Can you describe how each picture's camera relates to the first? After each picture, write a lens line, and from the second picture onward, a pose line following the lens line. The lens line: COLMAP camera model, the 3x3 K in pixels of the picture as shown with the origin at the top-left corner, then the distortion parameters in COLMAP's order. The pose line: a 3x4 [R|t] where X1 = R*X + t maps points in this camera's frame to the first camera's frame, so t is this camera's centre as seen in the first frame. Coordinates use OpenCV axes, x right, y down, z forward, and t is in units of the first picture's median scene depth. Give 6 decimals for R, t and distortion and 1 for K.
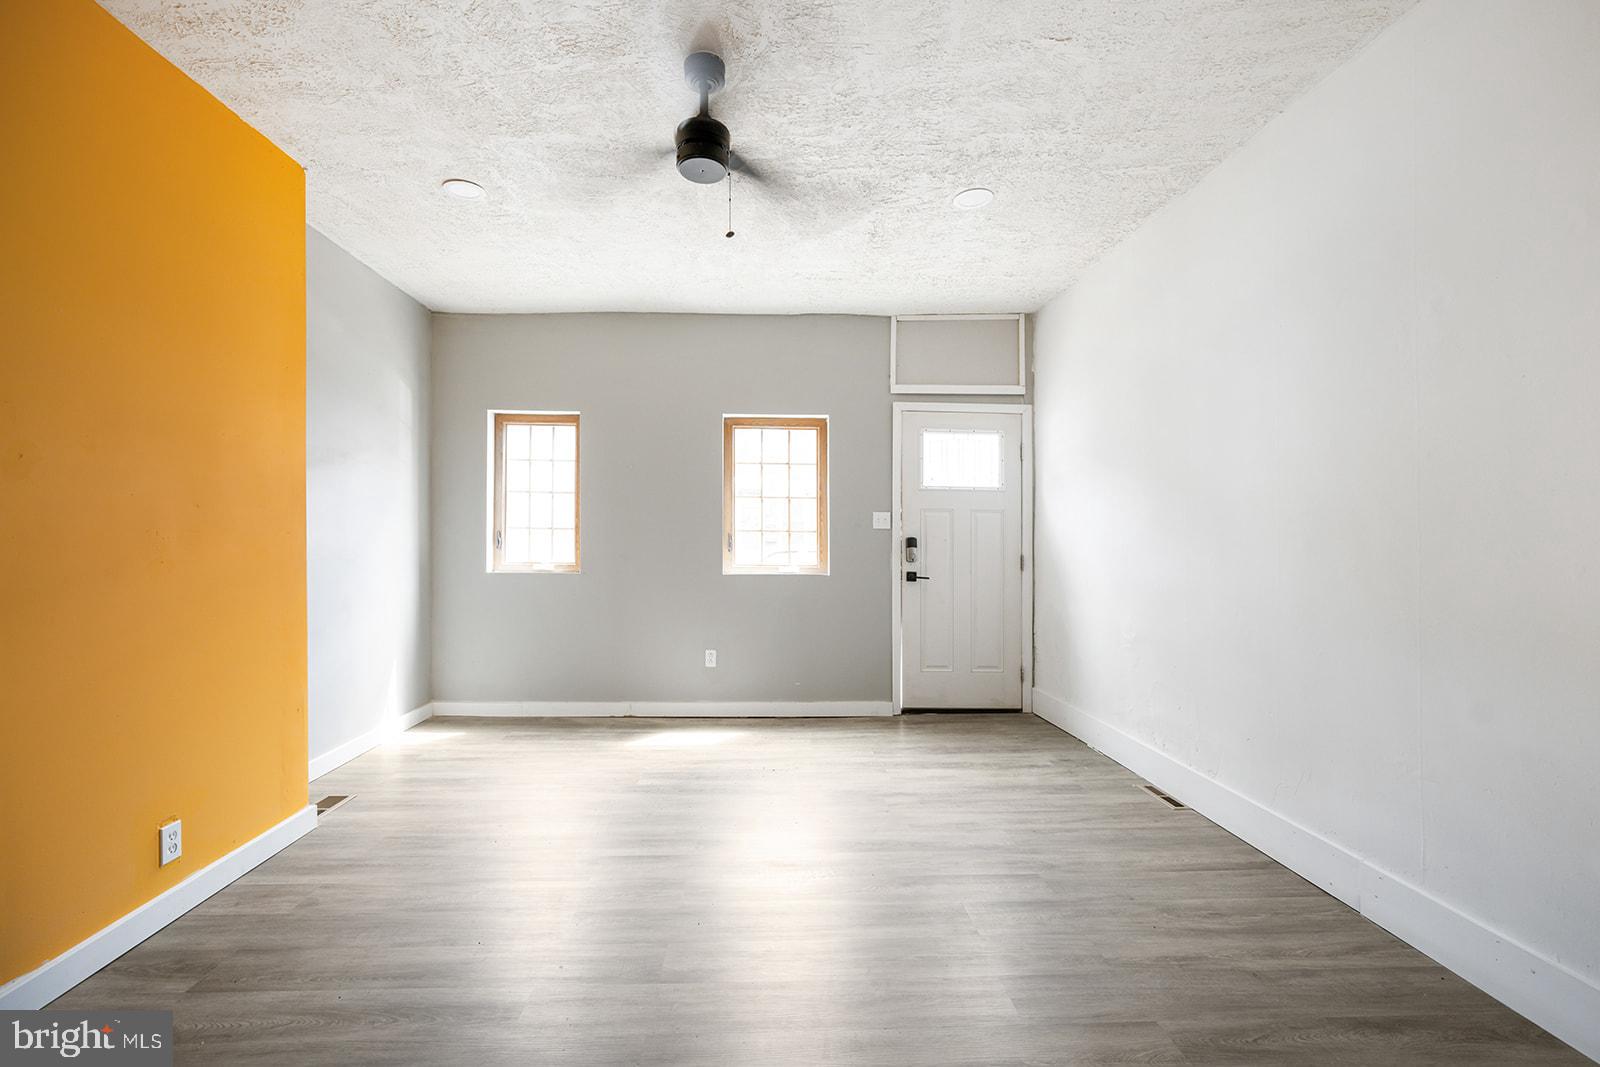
lens RADIAL K [[637.7, 0, 766.0], [0, 637.7, 512.7], [0, 0, 1]] dist [-0.003574, -0.000101]
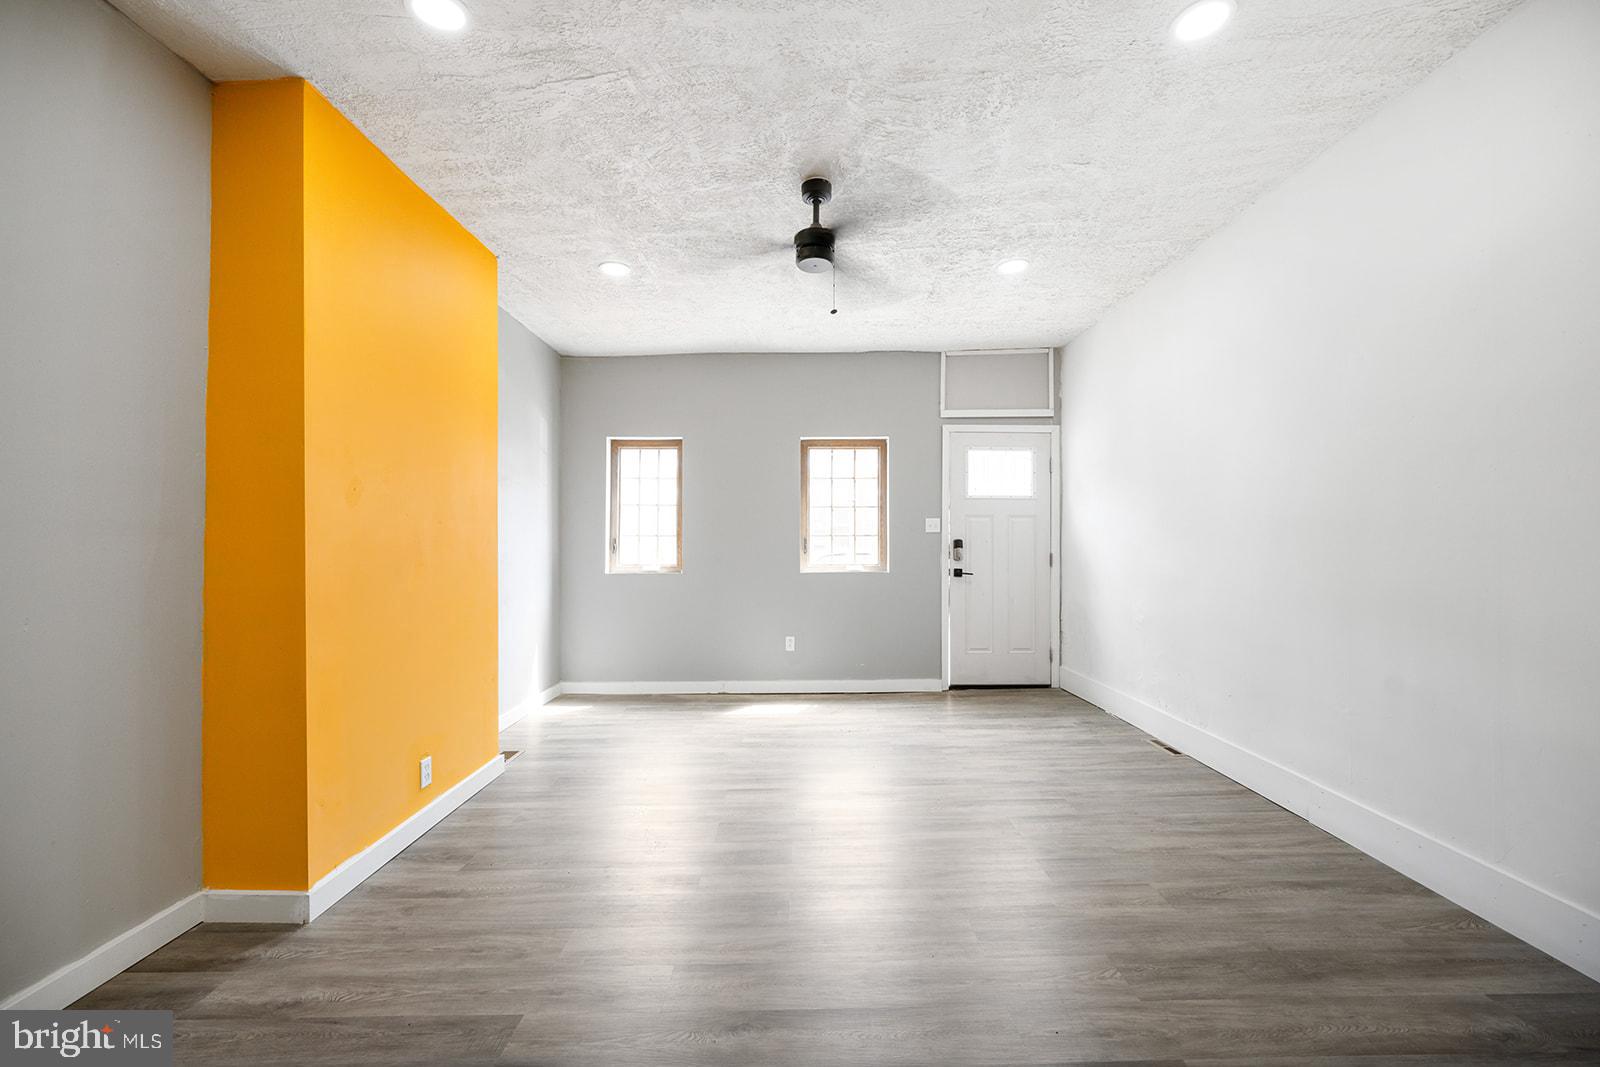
lens RADIAL K [[637.7, 0, 805.9], [0, 637.7, 539.0], [0, 0, 1]] dist [-0.003574, -0.000101]
pose [[0.999754, -0.012835, 0.018112, -0.097487], [0.012228, 0.999372, 0.033256, -0.006488], [-0.018527, -0.033027, 0.999283, -0.226697]]
